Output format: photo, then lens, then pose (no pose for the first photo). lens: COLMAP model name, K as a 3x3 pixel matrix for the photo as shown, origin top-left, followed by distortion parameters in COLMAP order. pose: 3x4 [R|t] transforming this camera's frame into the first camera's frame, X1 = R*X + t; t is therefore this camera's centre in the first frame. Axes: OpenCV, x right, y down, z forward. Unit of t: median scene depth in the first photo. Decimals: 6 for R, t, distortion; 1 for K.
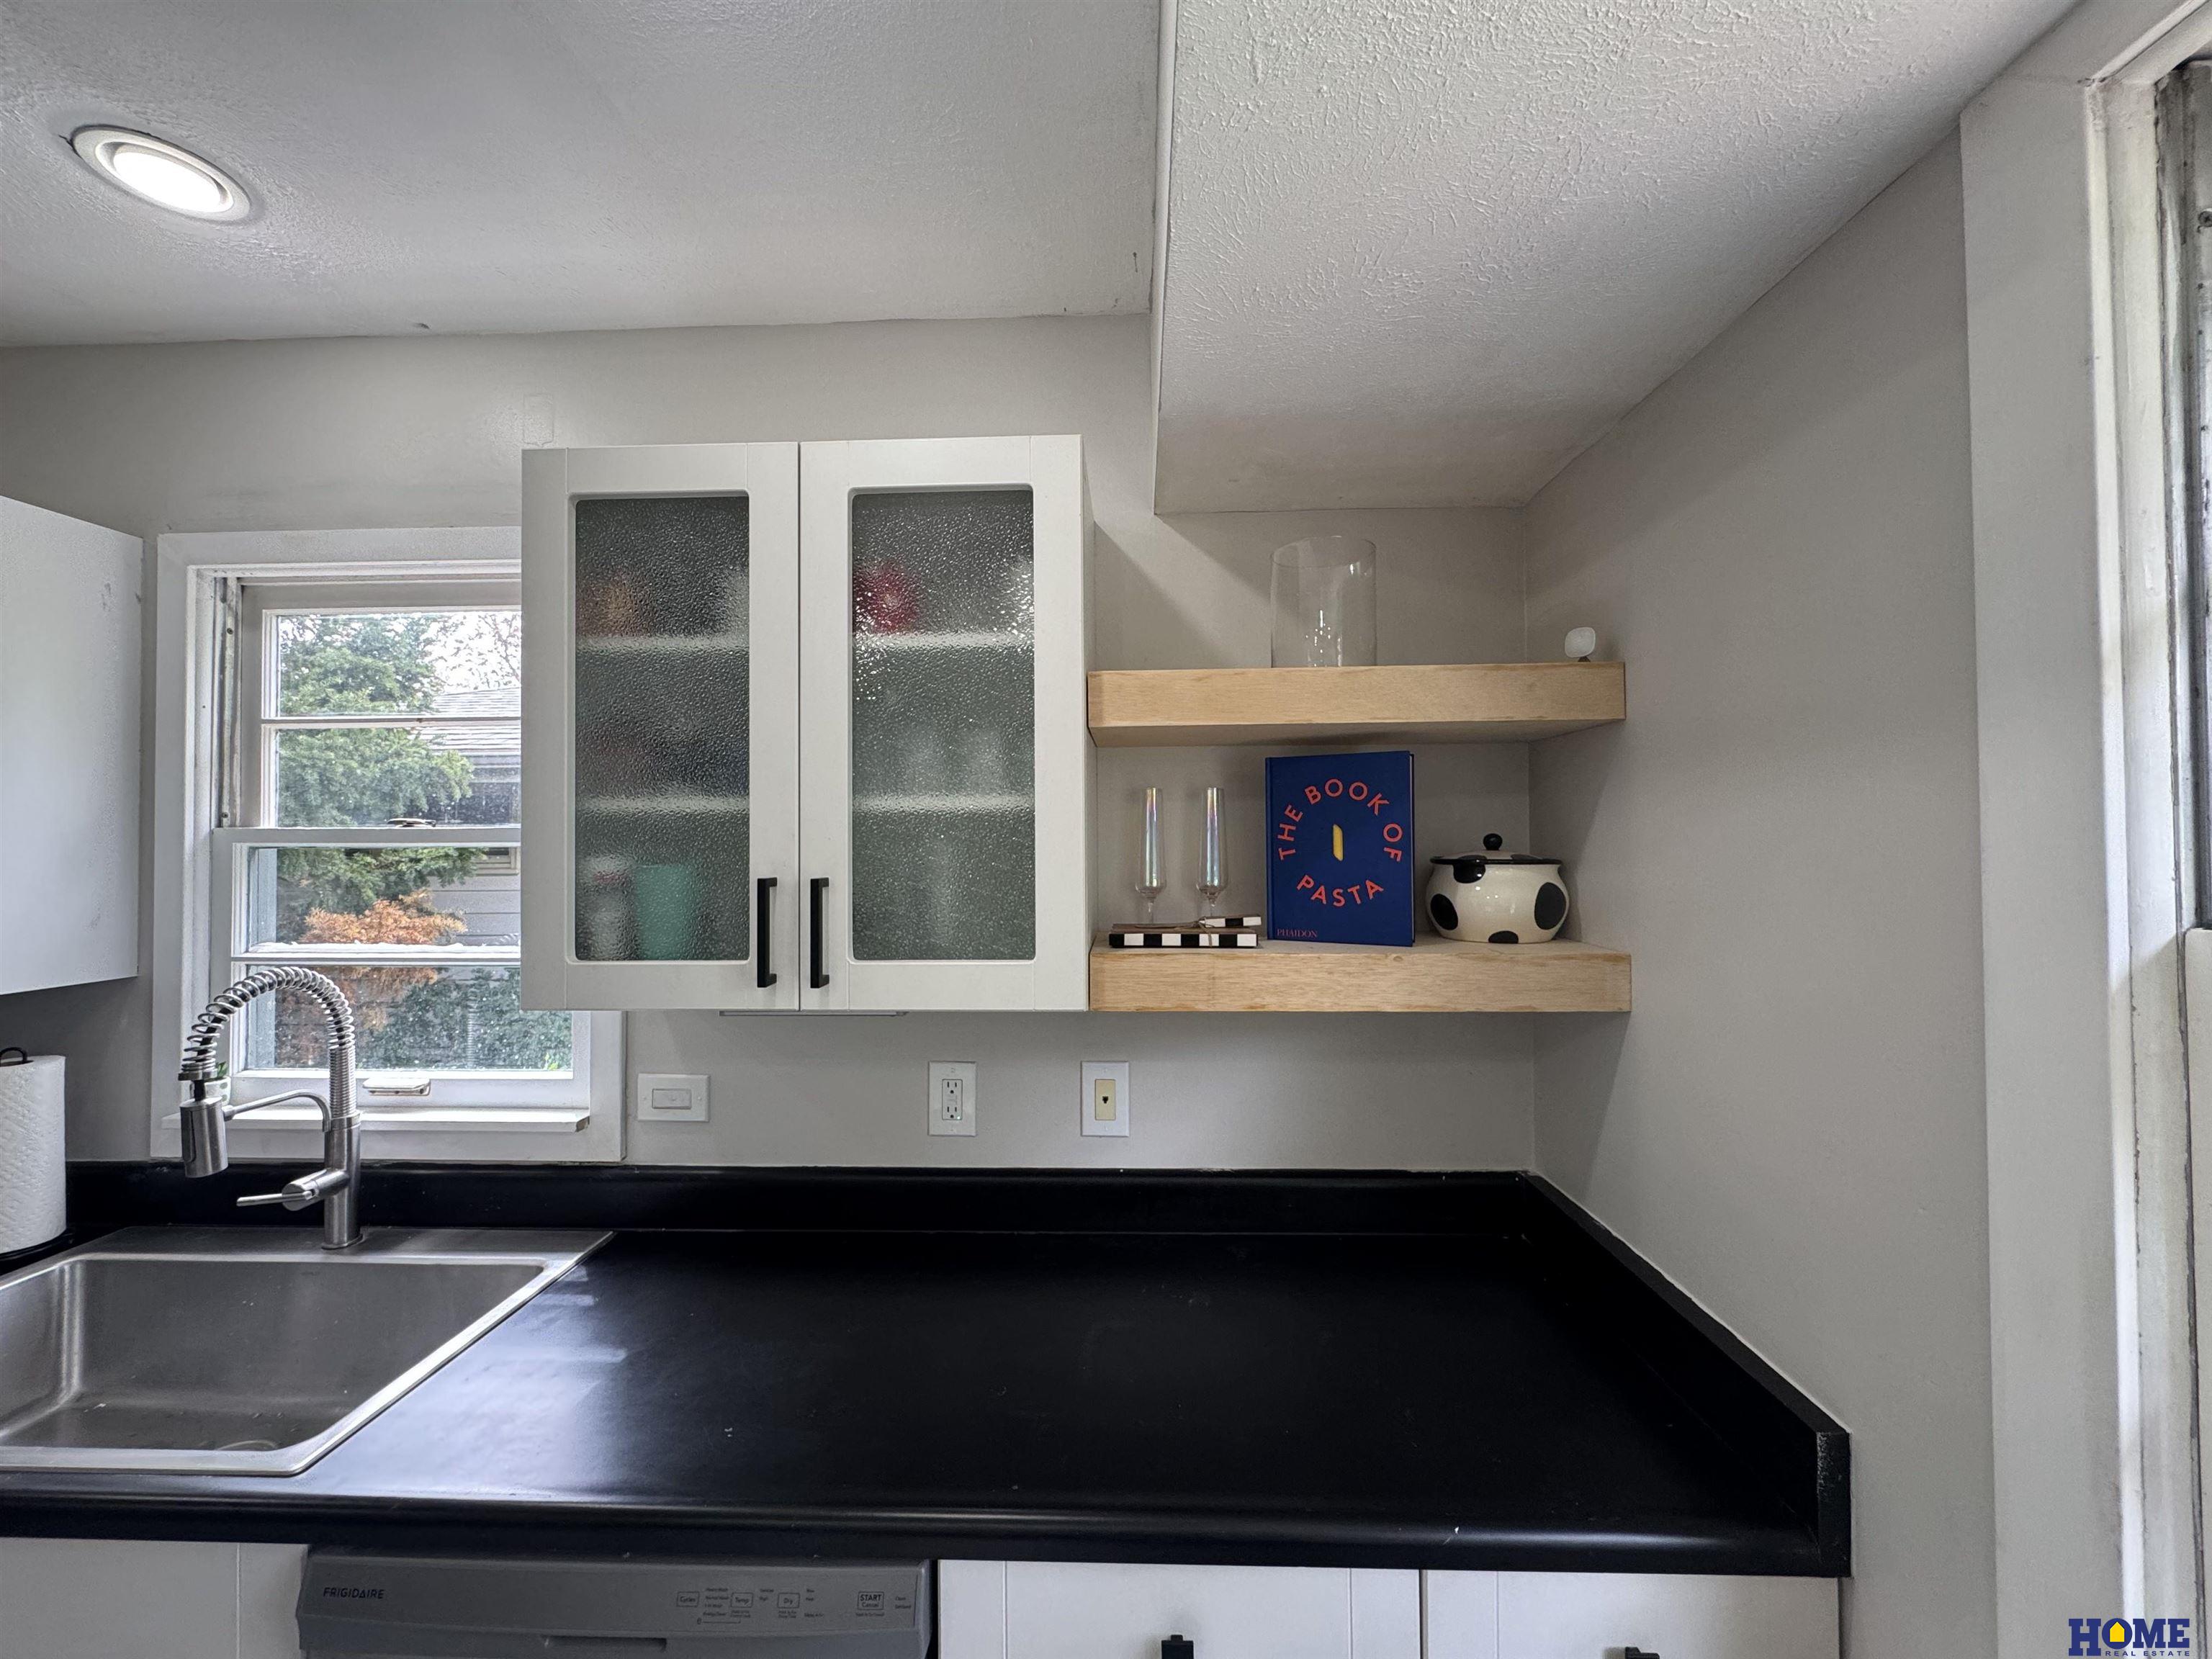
lens RADIAL K [[878.6, 0, 1106.9], [0, 878.6, 825.9], [0, 0, 1]] dist [-0.002870, 0.000188]
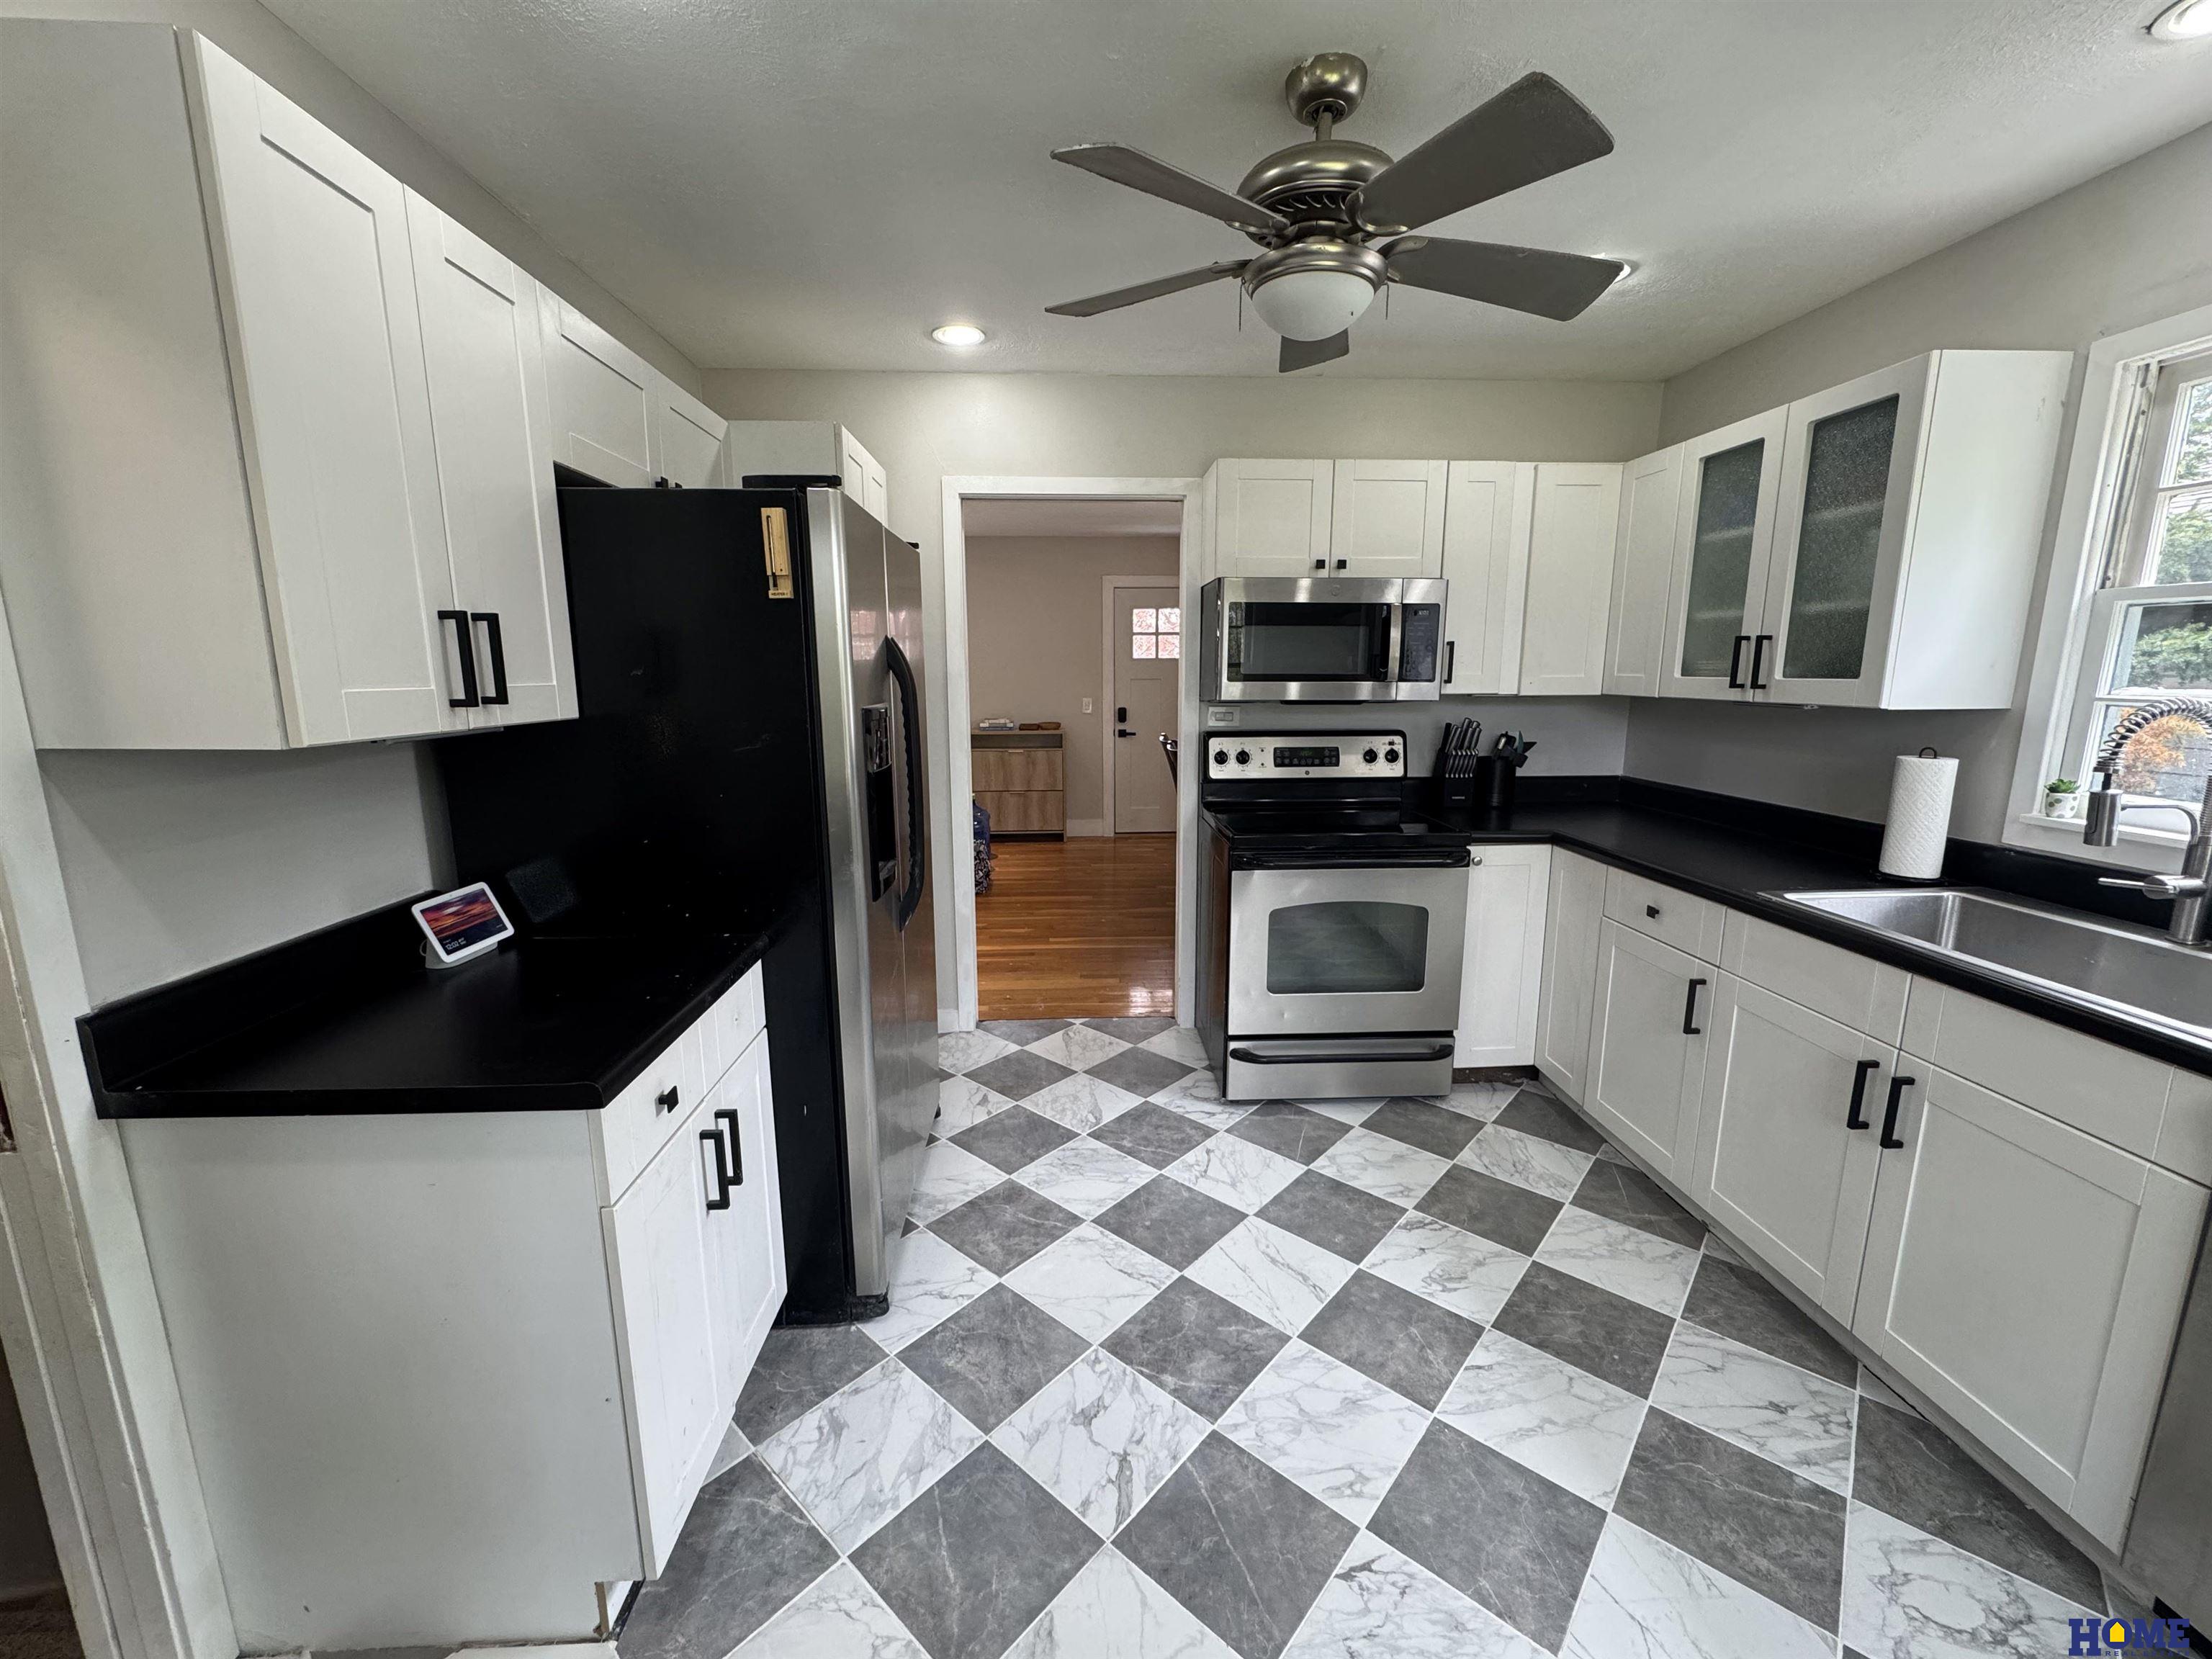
lens RADIAL K [[878.6, 0, 1101.1], [0, 878.6, 827.2], [0, 0, 1]] dist [-0.002870, 0.000188]
pose [[0.082435, 0.186155, -0.979056, 0.143931], [0.022626, 0.981797, 0.188581, 0.082709], [0.996340, -0.037698, 0.076723, -0.605541]]
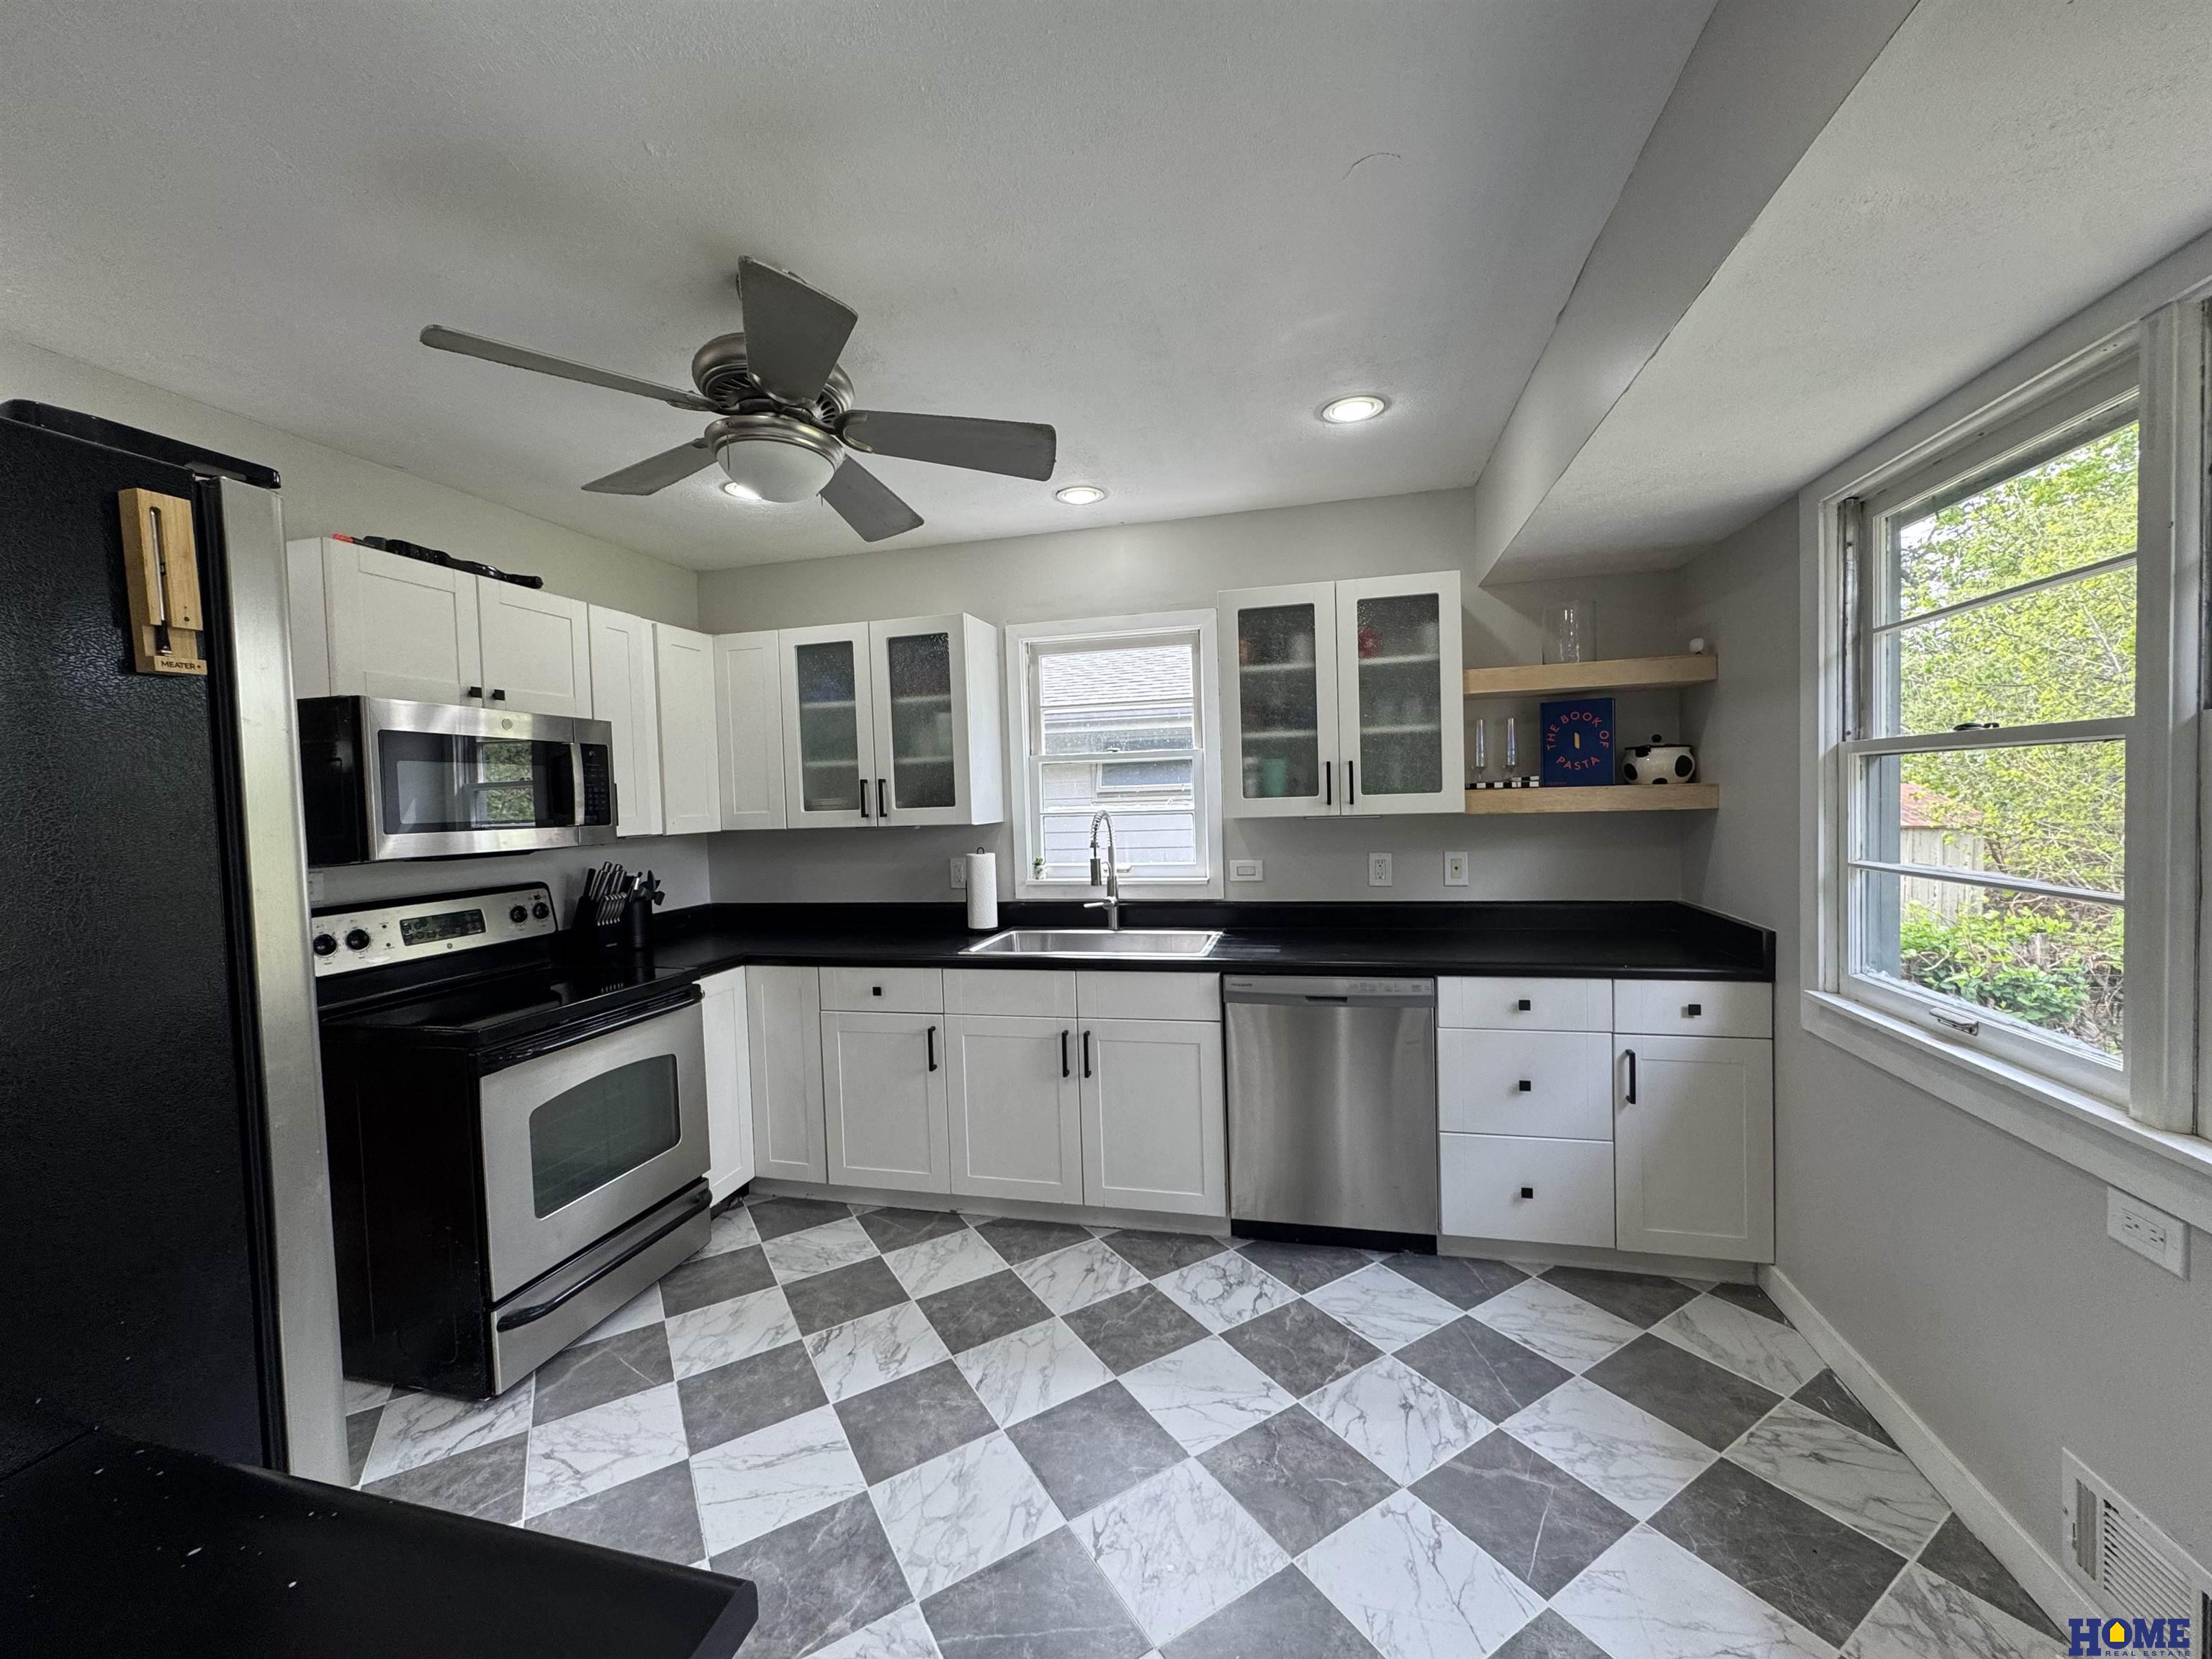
lens RADIAL K [[878.6, 0, 1107.4], [0, 878.6, 827.6], [0, 0, 1]] dist [-0.002870, 0.000188]
pose [[0.977791, -0.016519, -0.208932, -0.452659], [0.029145, 0.997920, 0.057502, 0.079199], [0.207547, -0.062314, 0.976238, -1.471553]]
